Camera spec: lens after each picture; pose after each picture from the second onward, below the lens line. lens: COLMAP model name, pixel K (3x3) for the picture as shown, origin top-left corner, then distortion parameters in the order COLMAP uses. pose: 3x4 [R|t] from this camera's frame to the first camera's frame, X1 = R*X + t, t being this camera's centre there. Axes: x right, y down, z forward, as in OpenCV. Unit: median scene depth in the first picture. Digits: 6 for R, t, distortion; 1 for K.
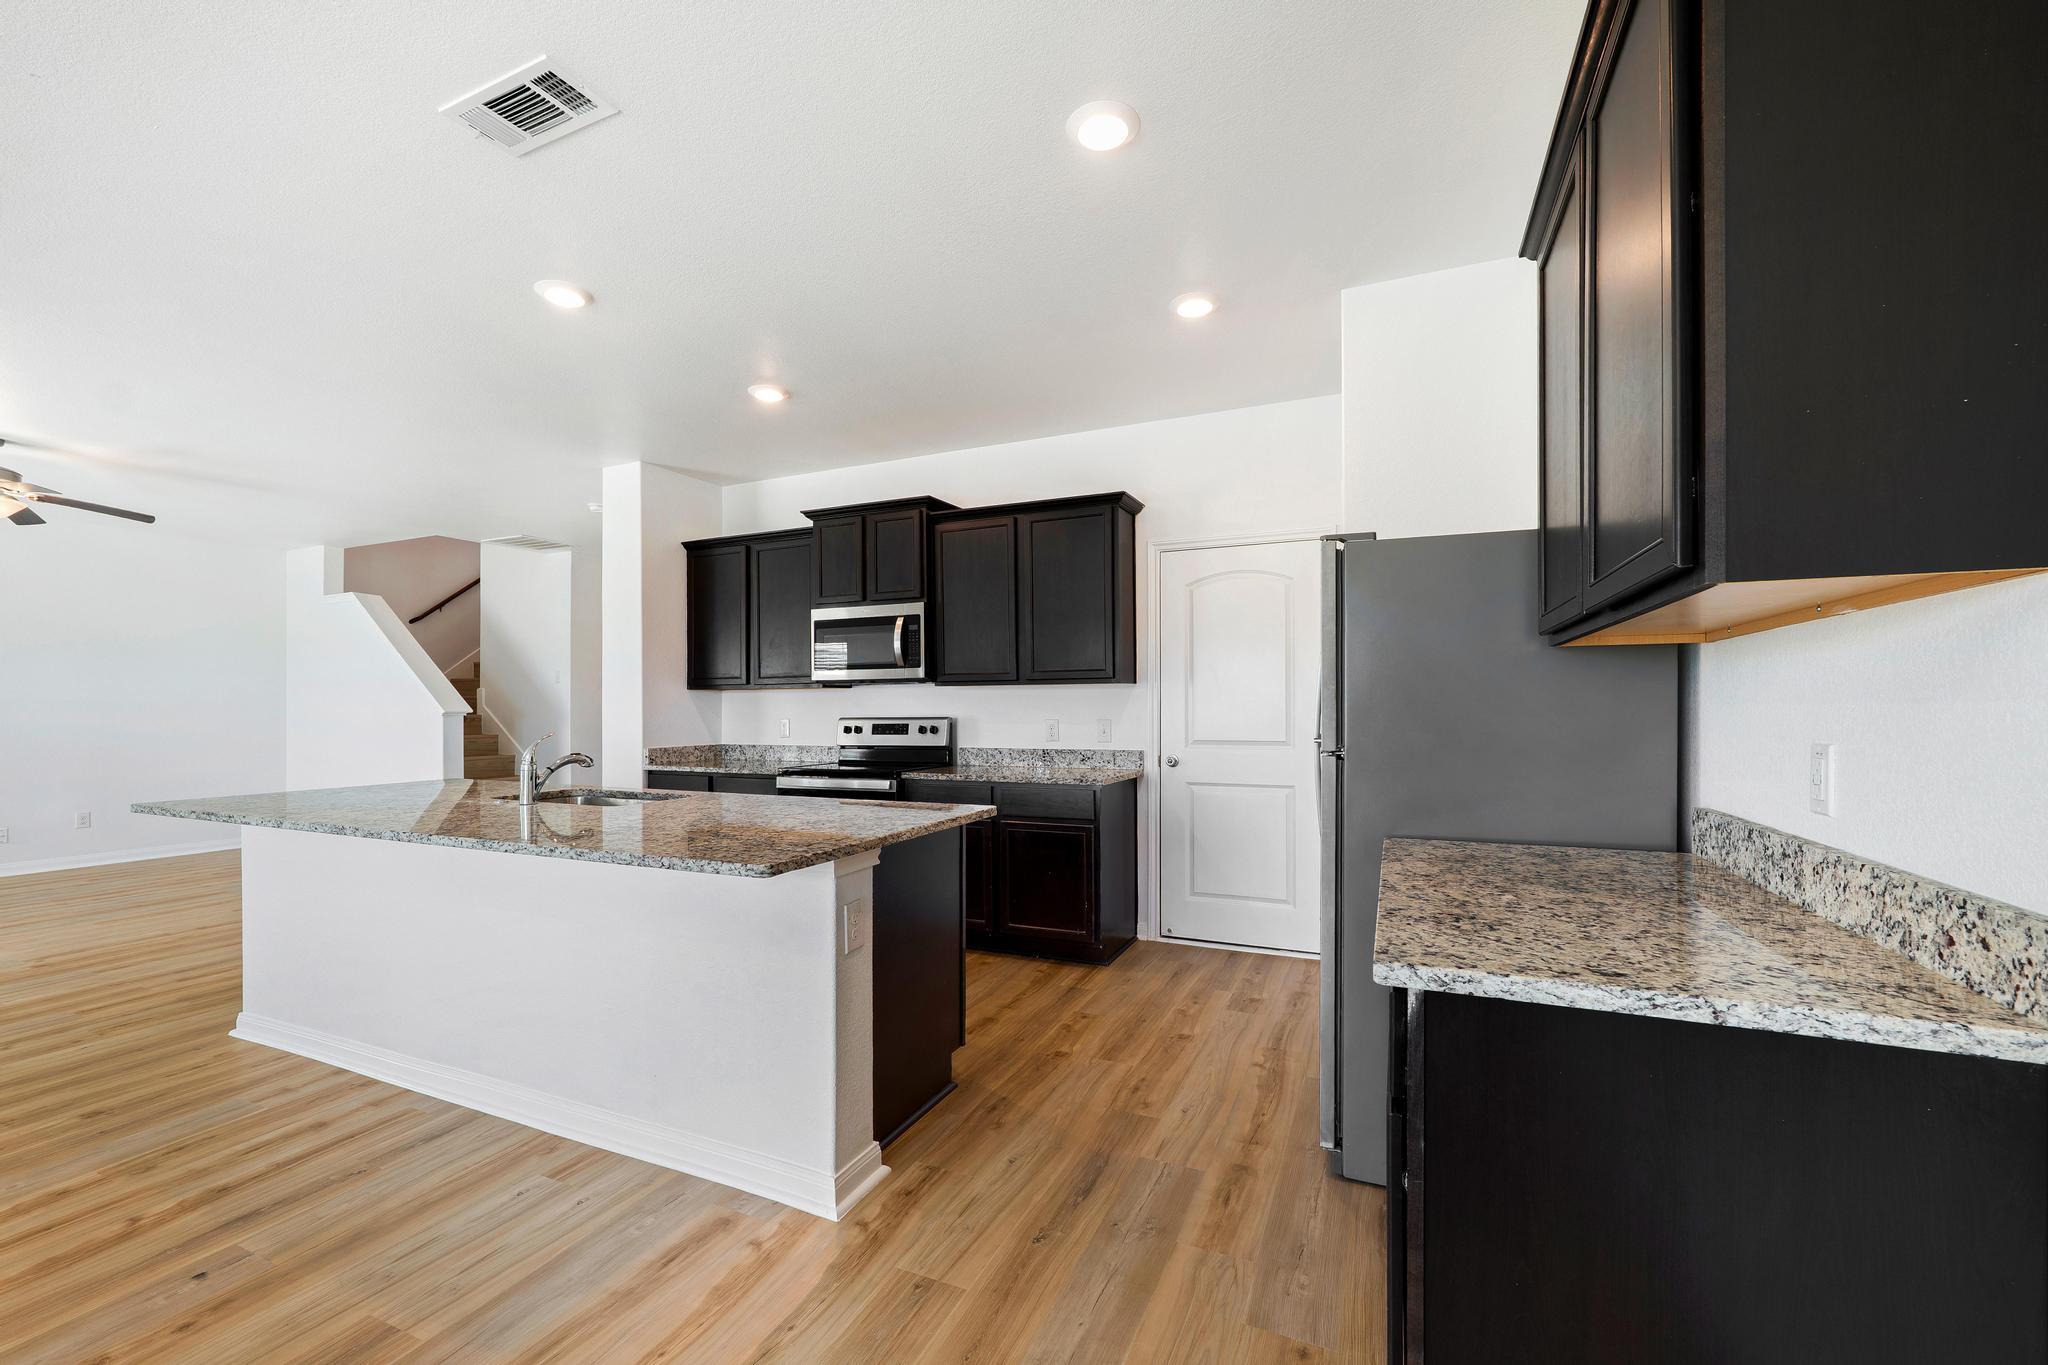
lens RADIAL K [[835.4, 0, 1020.0], [0, 835.4, 706.6], [0, 0, 1]] dist [-0.003510, -0.000320]
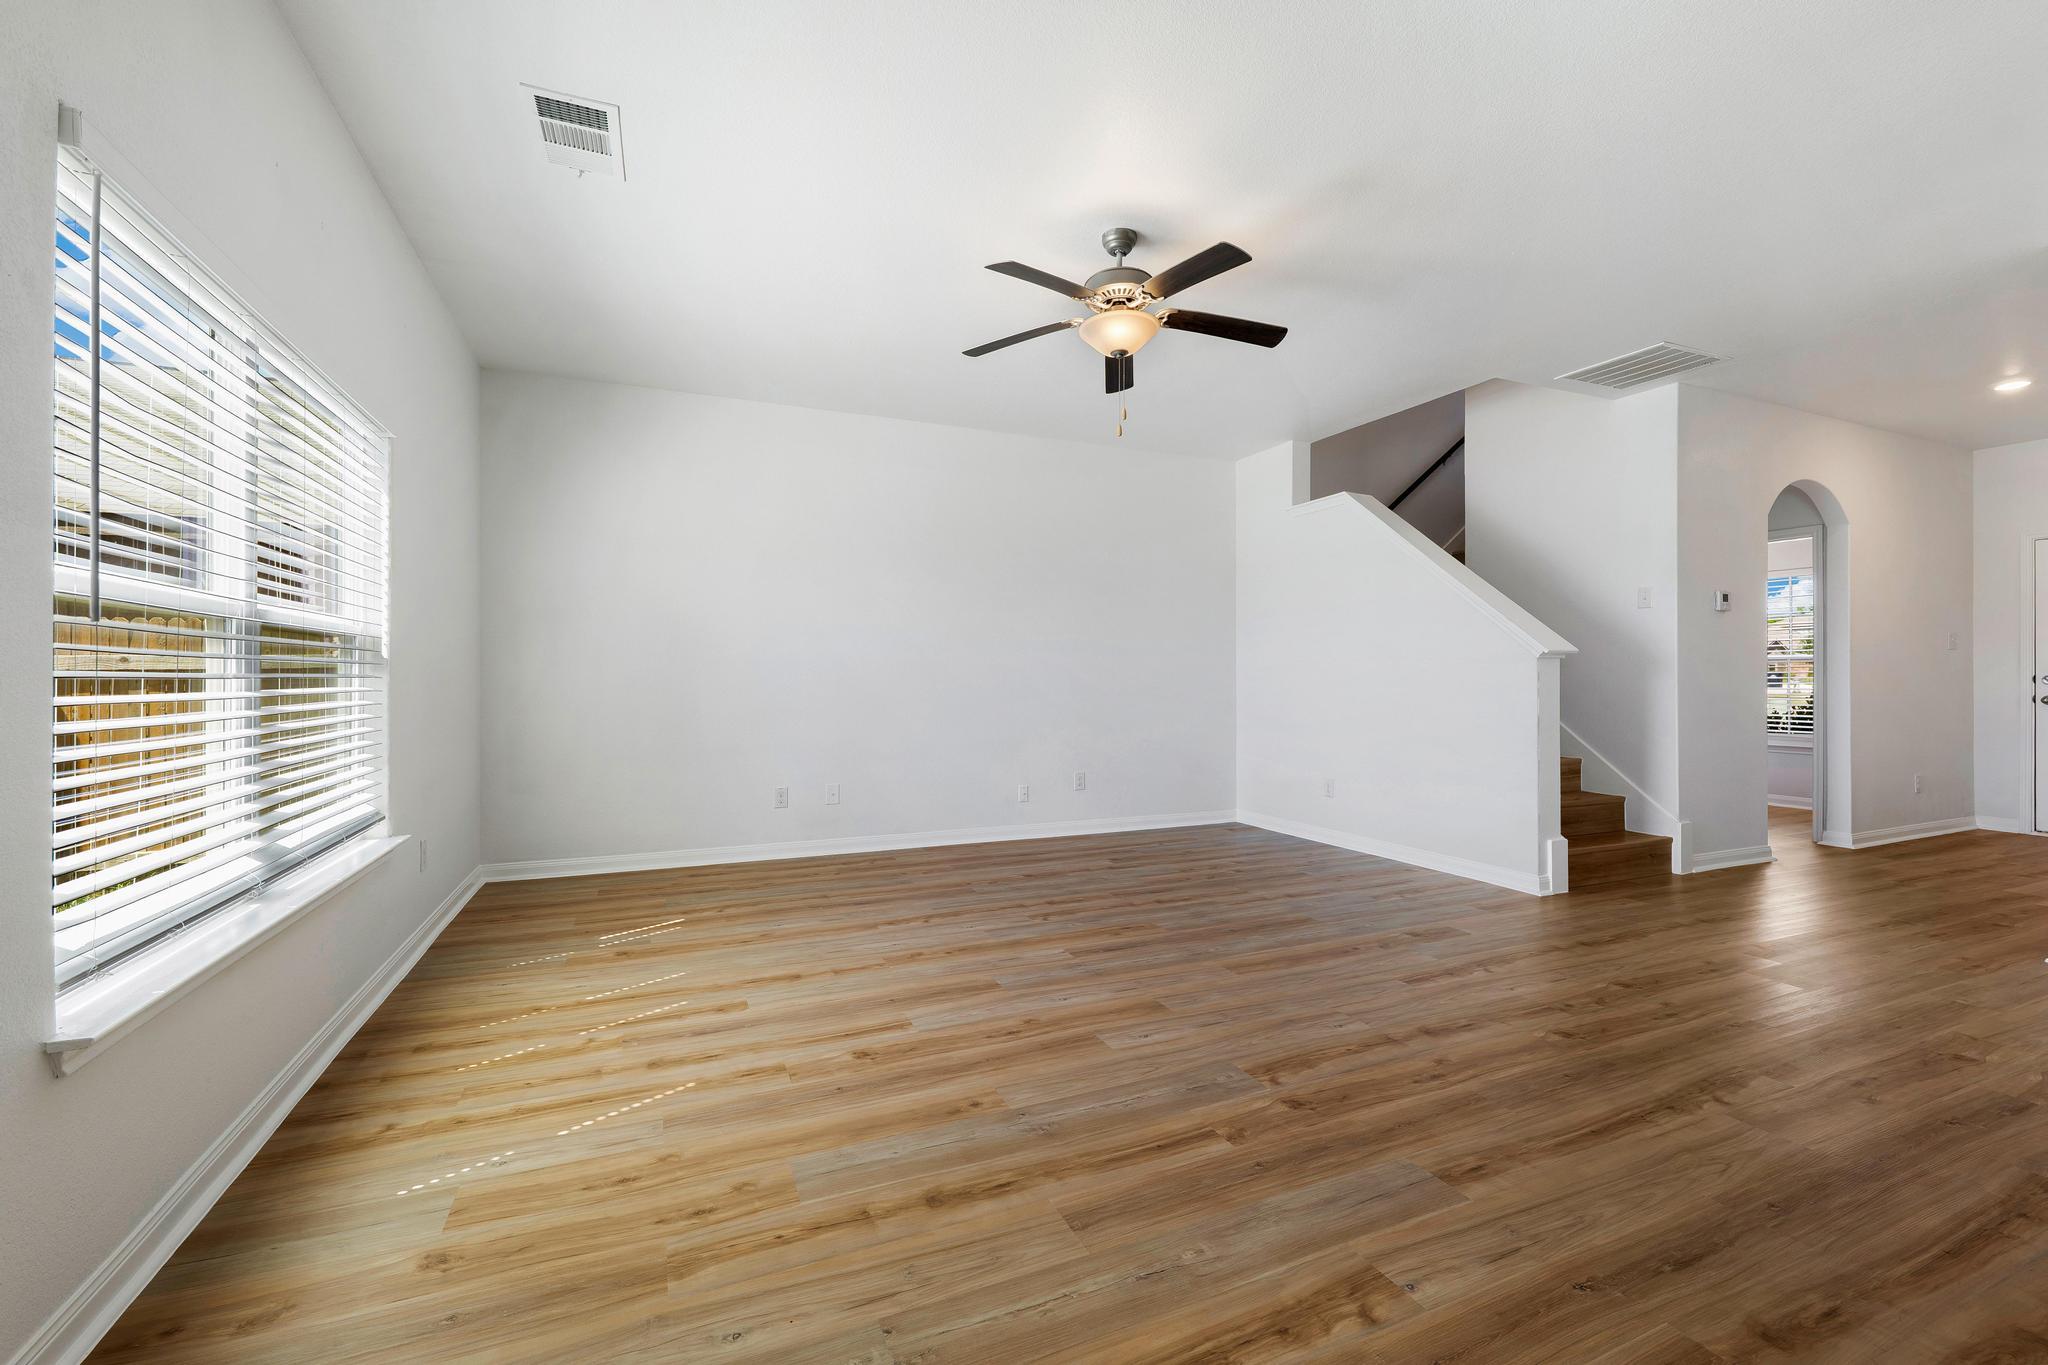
lens RADIAL K [[829.1, 0, 1007.6], [0, 829.1, 682.2], [0, 0, 1]] dist [-0.003294, -0.000145]
pose [[0.731932, 0.004749, -0.681361, -0.843719], [0.001477, 0.999962, 0.008557, 0.033671], [0.681376, -0.007269, 0.731898, 0.432215]]
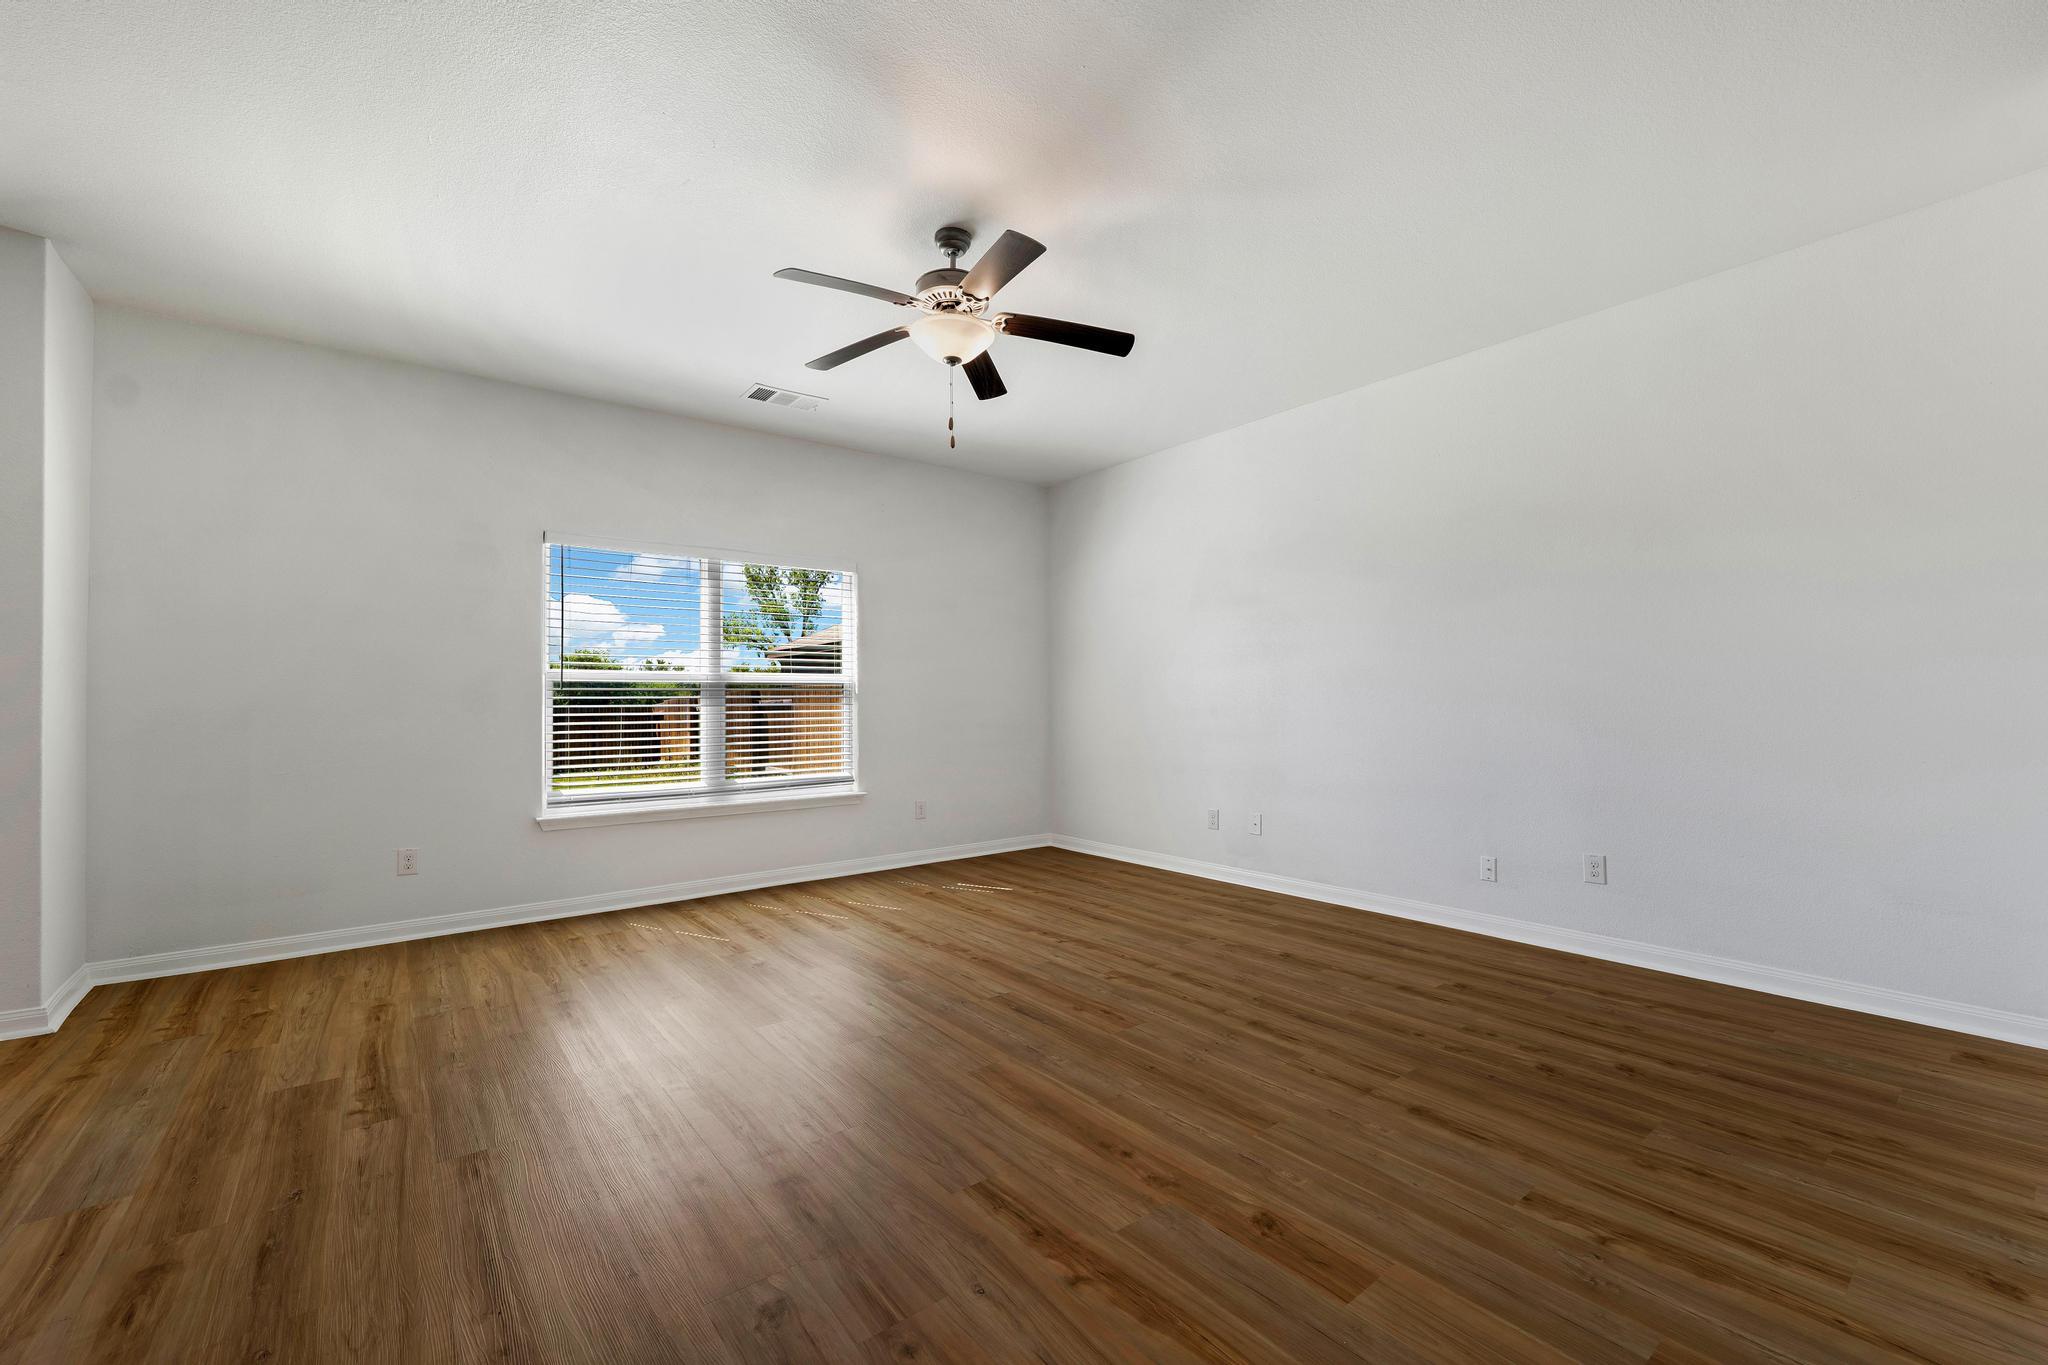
lens RADIAL K [[827.6, 0, 1026.8], [0, 827.6, 693.8], [0, 0, 1]] dist [-0.003622, 0.000005]
pose [[-0.460710, -0.004488, -0.887539, -0.702476], [0.012442, 0.999856, -0.011514, 0.036300], [0.887463, -0.016348, -0.460588, 1.331793]]
